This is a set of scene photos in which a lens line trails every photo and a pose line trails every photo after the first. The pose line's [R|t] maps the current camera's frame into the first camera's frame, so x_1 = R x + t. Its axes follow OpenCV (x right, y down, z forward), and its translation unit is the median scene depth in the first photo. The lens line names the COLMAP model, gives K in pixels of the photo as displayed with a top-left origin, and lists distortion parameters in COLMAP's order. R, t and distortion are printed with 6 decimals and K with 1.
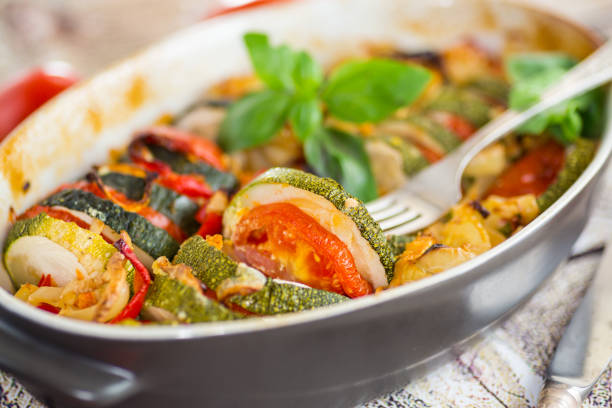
lens RADIAL K [[1764.6, 0, 306.0], [0, 1764.6, 204.0], [0, 0, 1]] dist [-0.017905, 0.517352]
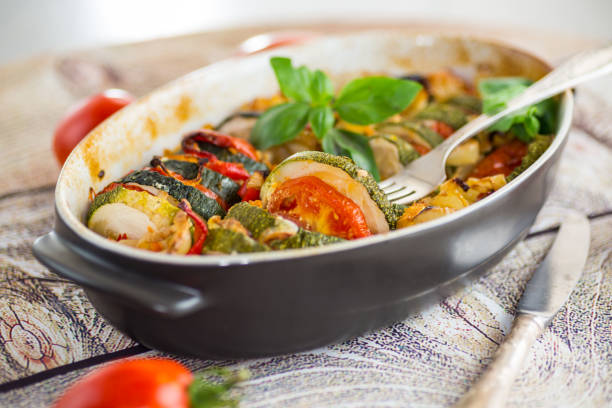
lens RADIAL K [[1764.6, 0, 306.0], [0, 1764.6, 204.0], [0, 0, 1]] dist [-0.017905, 0.517352]
pose [[0.999686, -0.006707, 0.024161, -0.045203], [0.009049, 0.995128, -0.098174, 0.143105], [-0.023384, 0.098362, 0.994876, -0.267628]]
